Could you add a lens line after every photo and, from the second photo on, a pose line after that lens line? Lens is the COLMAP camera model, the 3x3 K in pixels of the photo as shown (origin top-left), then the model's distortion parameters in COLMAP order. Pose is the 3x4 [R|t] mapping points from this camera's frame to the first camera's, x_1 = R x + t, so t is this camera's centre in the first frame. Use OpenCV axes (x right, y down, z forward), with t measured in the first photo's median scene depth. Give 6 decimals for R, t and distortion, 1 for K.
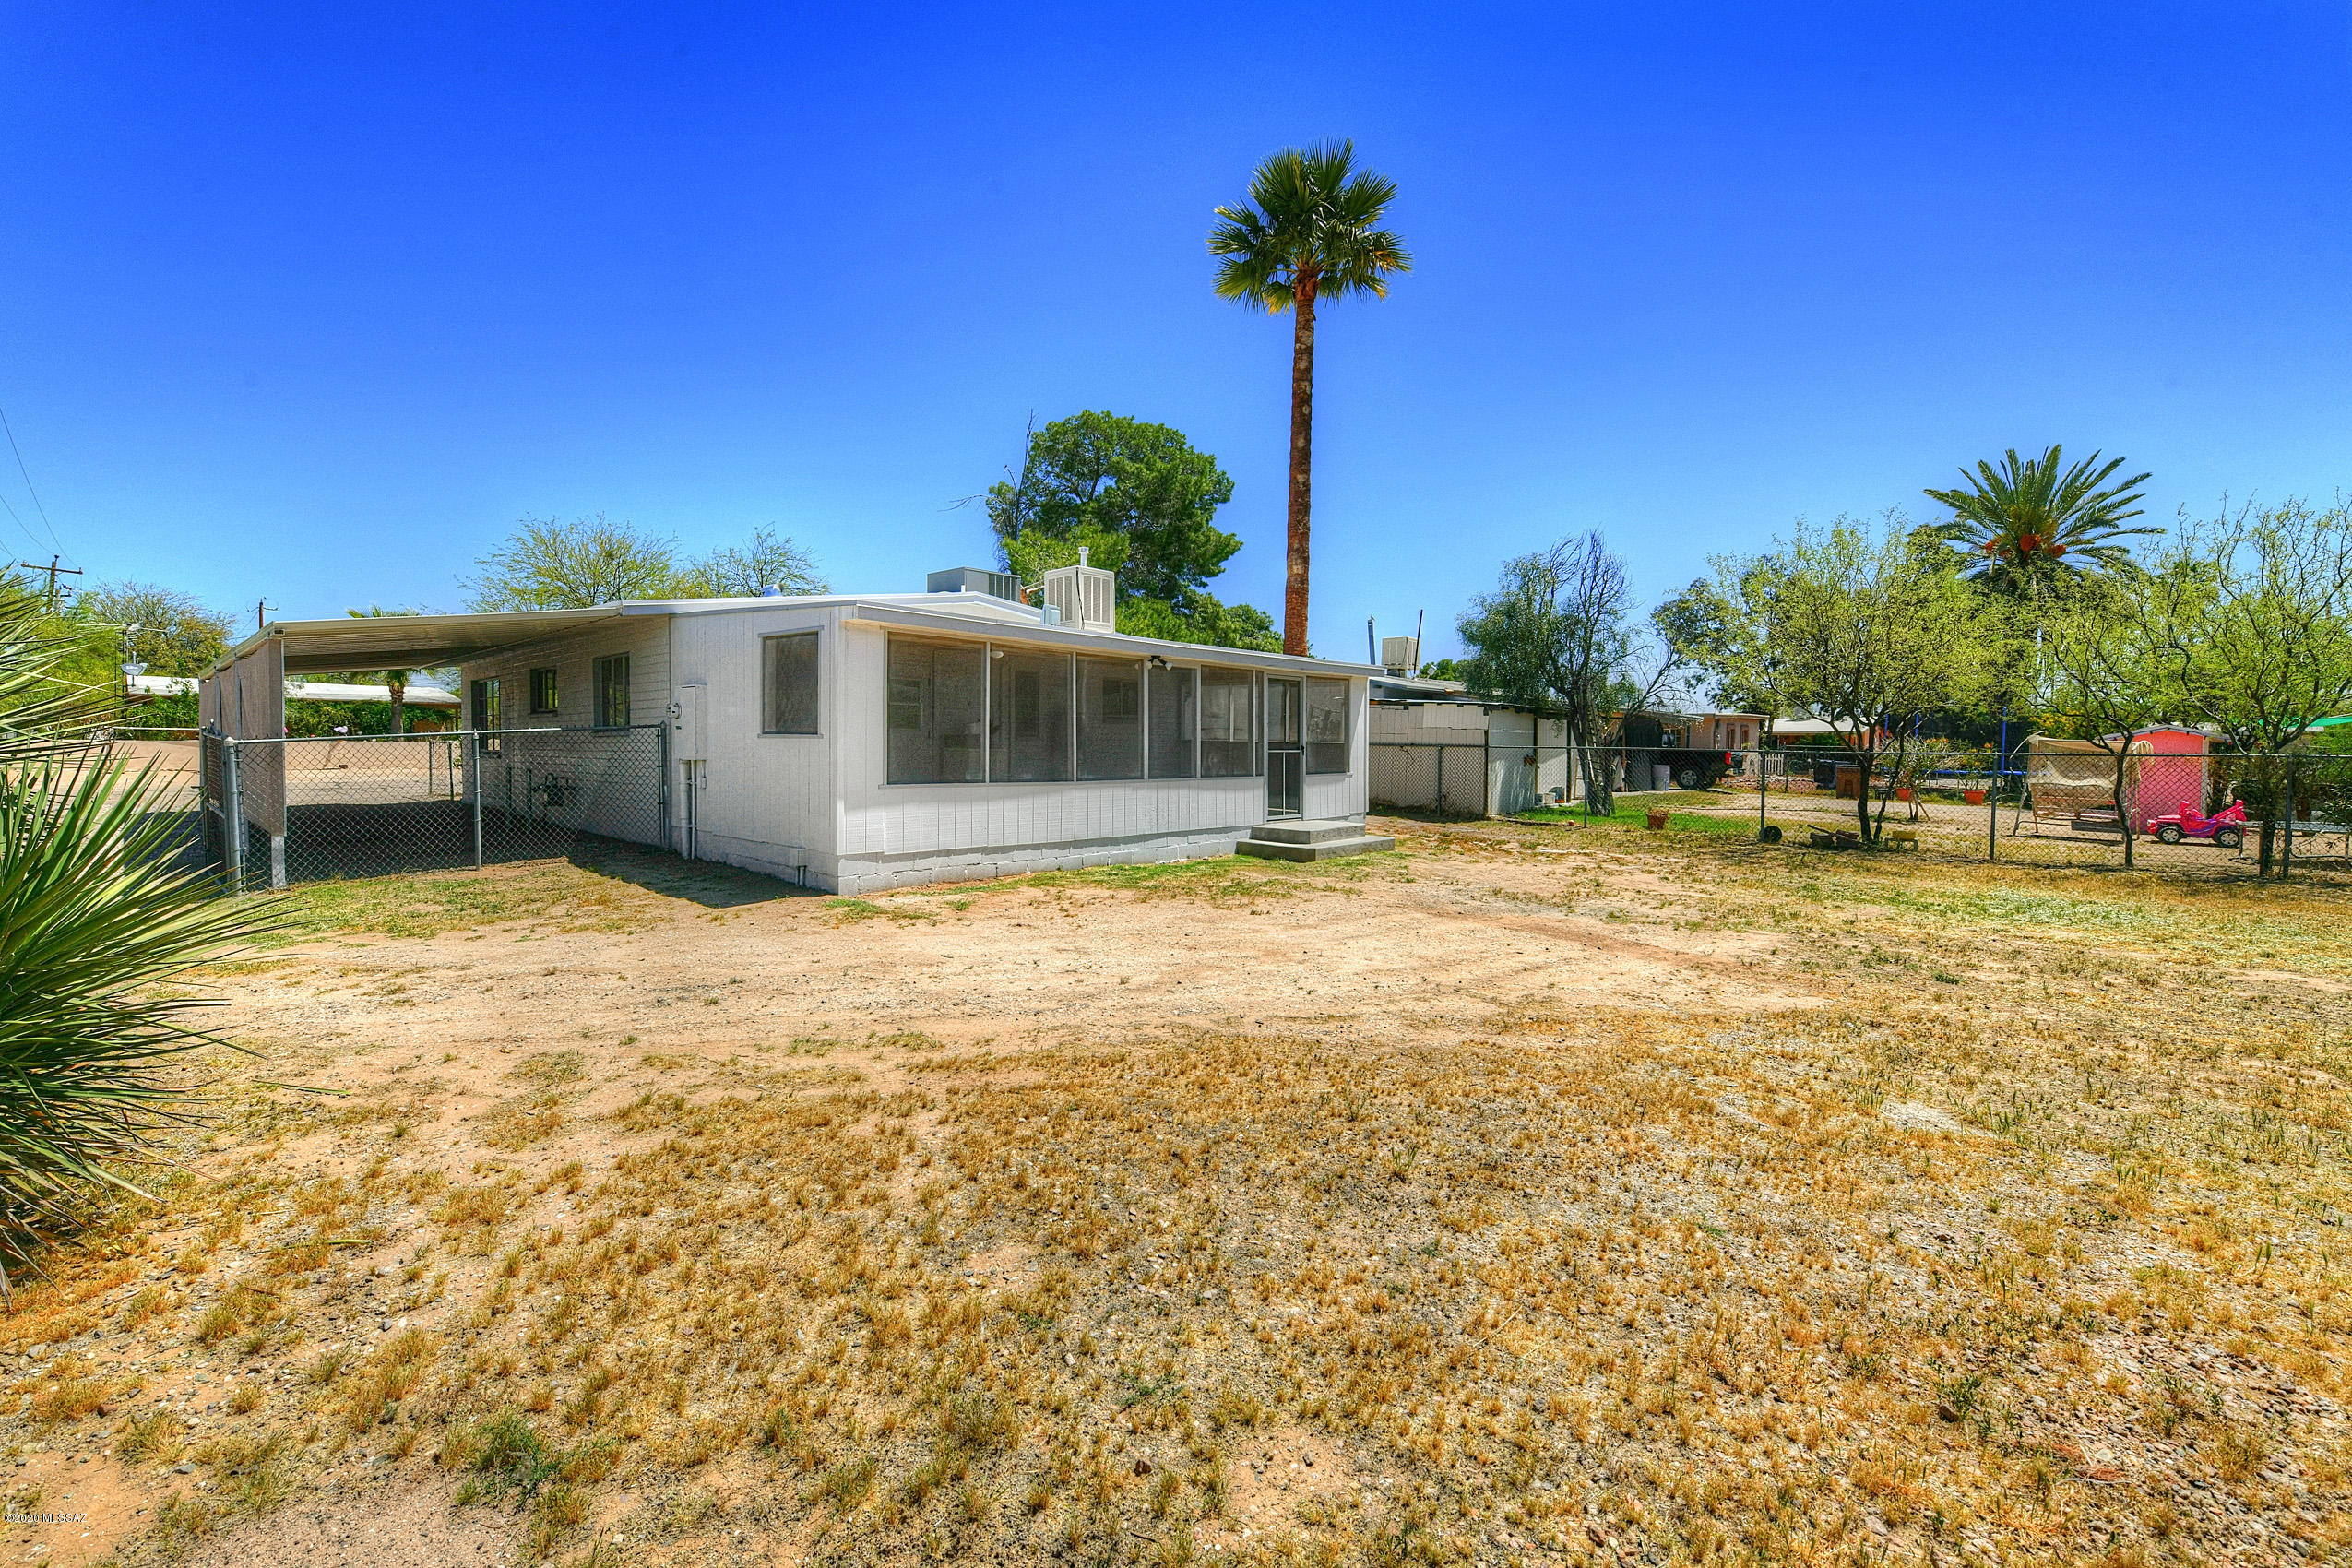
lens RADIAL K [[938.5, 0, 1165.3], [0, 938.5, 778.4], [0, 0, 1]] dist [-0.008086, -0.000181]
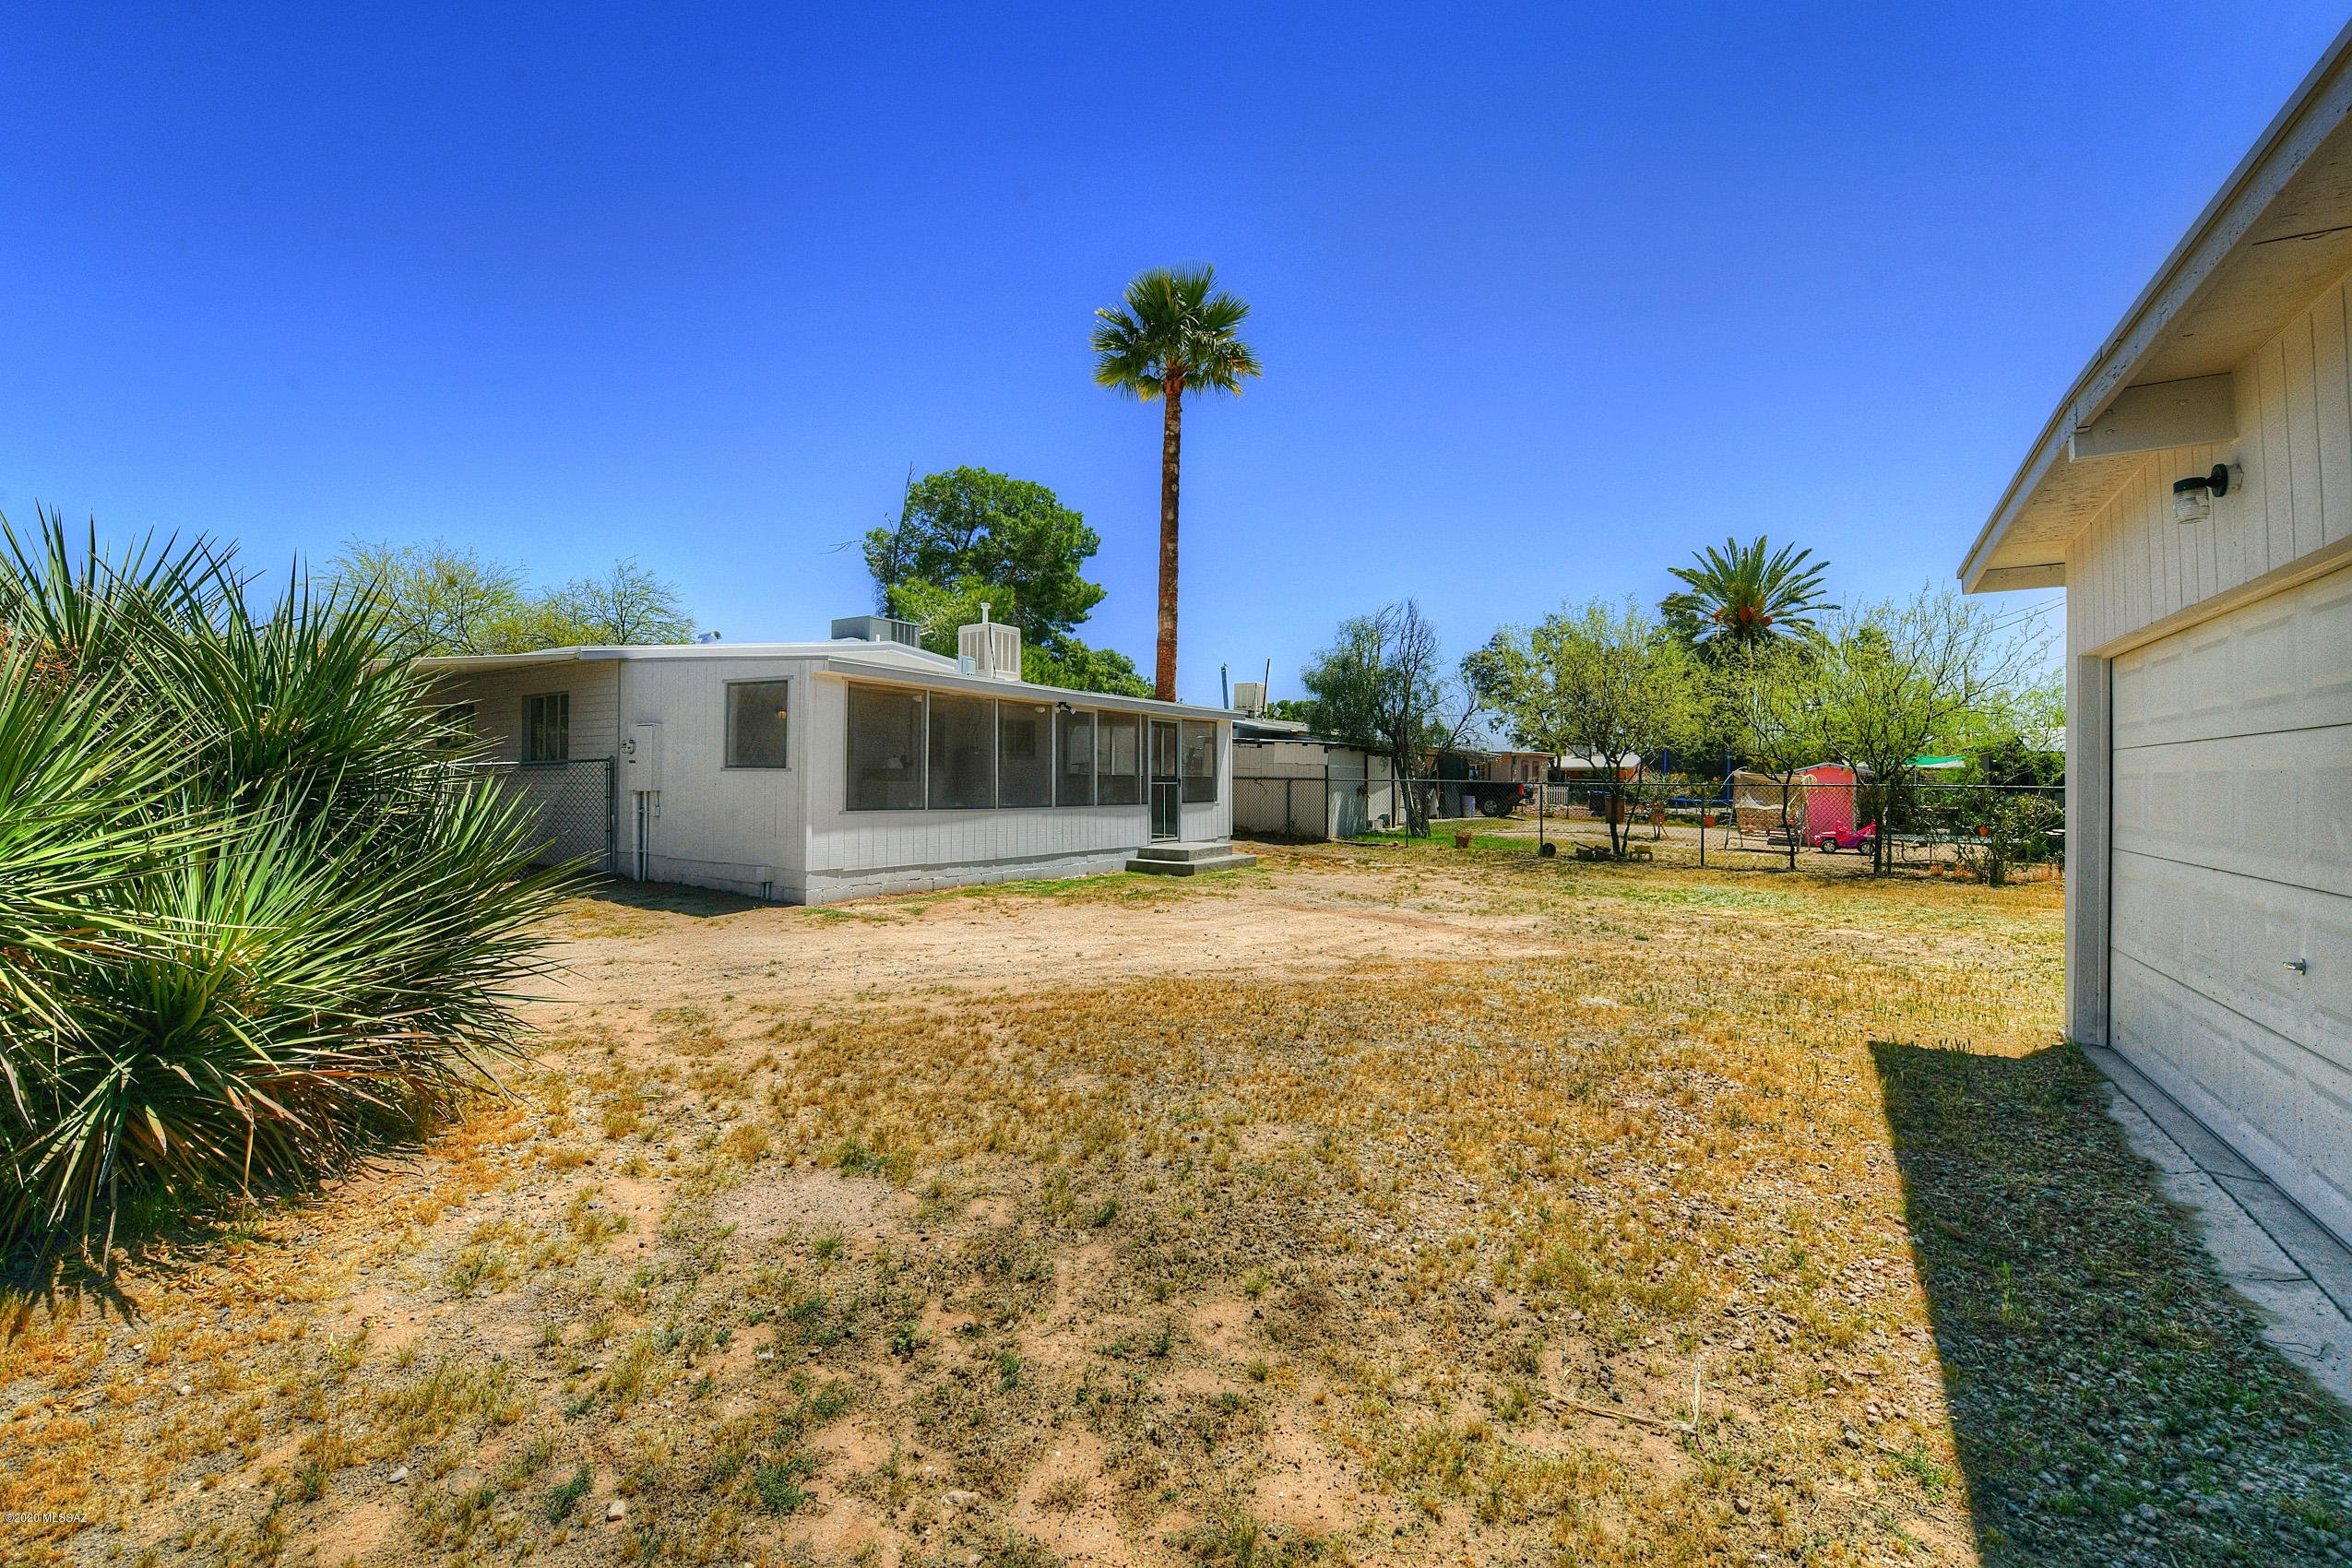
lens RADIAL K [[938.5, 0, 1180.7], [0, 938.5, 779.5], [0, 0, 1]] dist [-0.008086, -0.000181]
pose [[0.983231, -0.000280, 0.182366, -0.073765], [0.006864, 0.999347, -0.035474, 0.008772], [-0.182237, 0.036131, 0.982591, -0.171701]]
